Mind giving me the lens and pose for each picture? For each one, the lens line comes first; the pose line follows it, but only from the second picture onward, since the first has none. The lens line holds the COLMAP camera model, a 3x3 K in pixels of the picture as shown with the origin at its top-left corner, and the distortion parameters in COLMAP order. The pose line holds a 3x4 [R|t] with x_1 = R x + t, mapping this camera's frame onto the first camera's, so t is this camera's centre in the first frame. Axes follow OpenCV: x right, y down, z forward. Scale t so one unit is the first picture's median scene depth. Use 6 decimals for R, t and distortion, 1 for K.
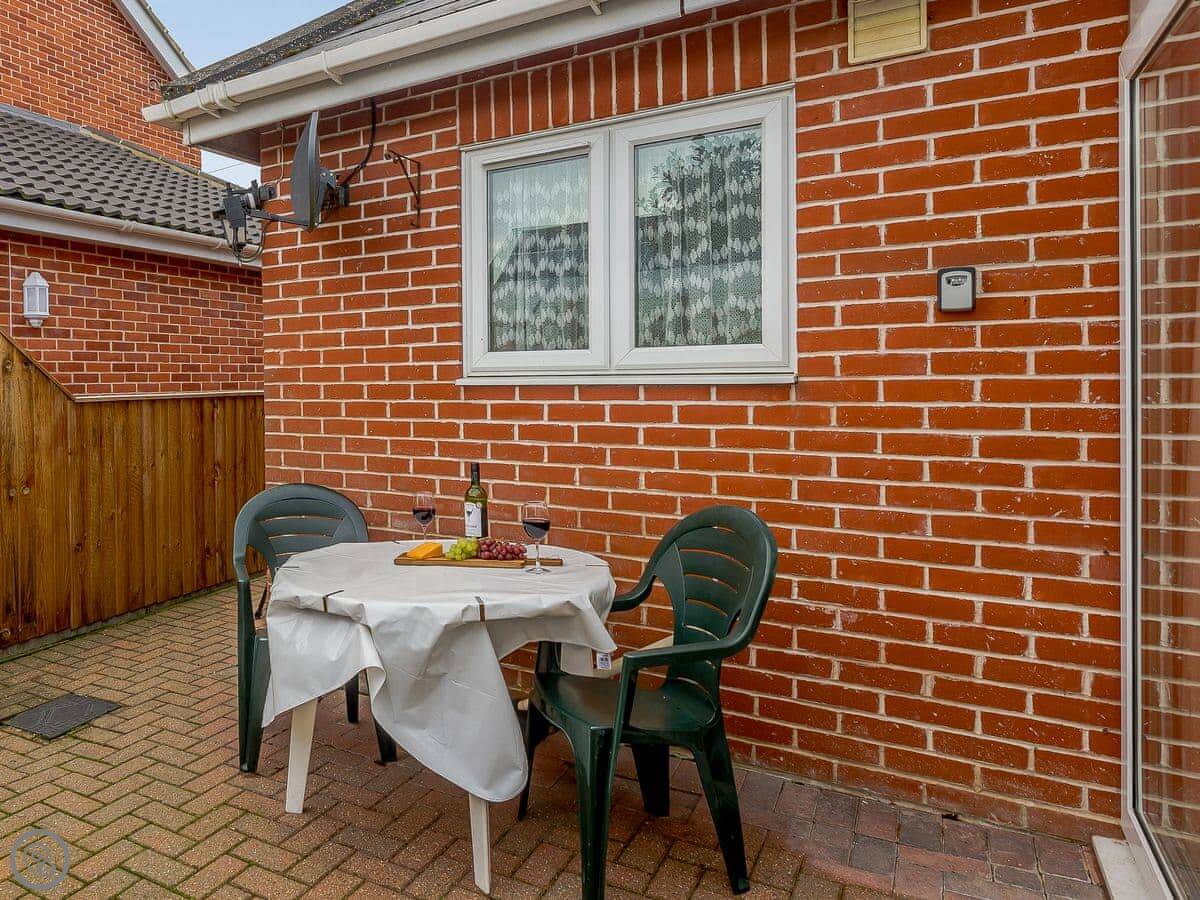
lens RADIAL K [[1417.6, 0, 599.0], [0, 1417.6, 427.6], [0, 0, 1]] dist [0.036629, 0.008061]
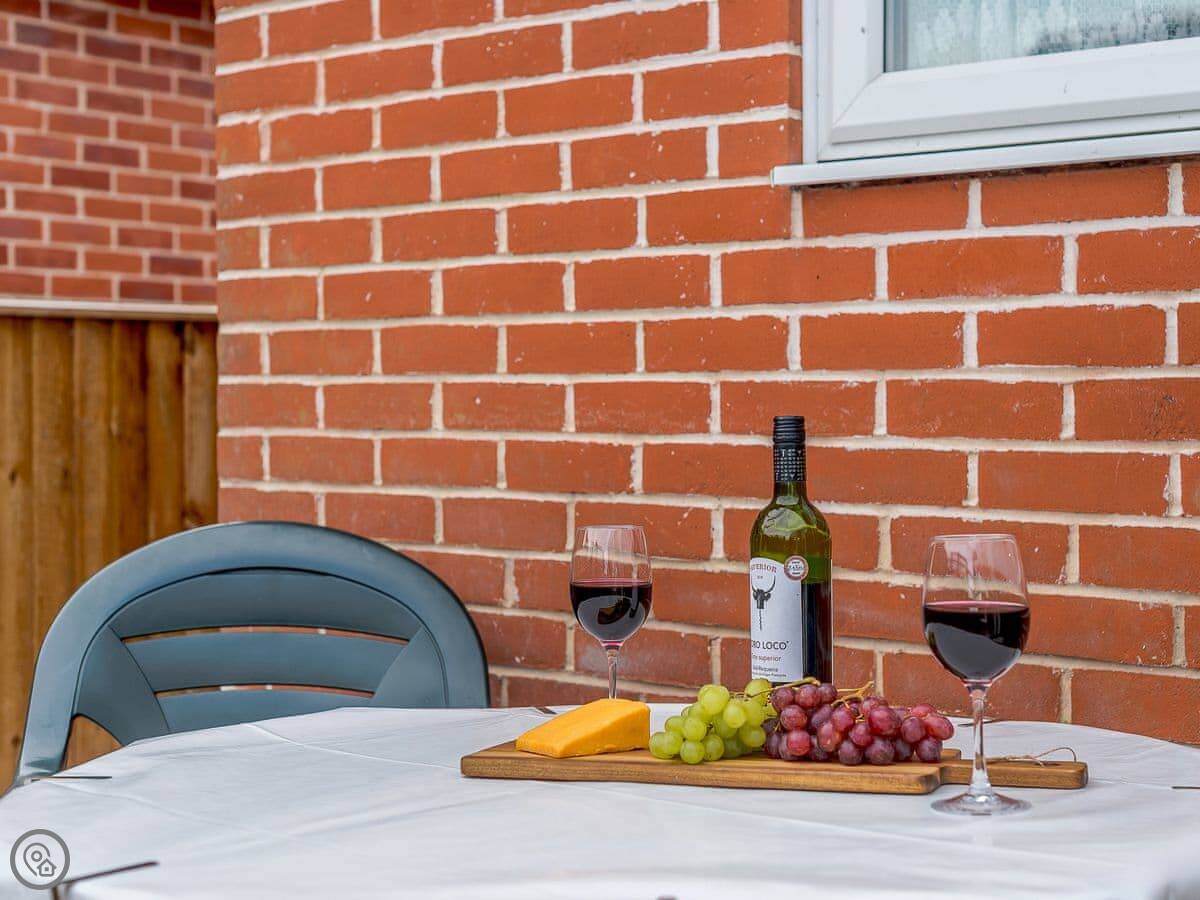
lens RADIAL K [[3957.4, 0, 600.0], [0, 3957.4, 450.0], [0, 0, 1]] dist [-0.119282, -2.220134]
pose [[0.983632, 0.005174, -0.180115, 0.011921], [-0.005068, 0.999987, 0.001045, 0.024921], [0.180118, -0.000115, 0.983645, 0.195095]]
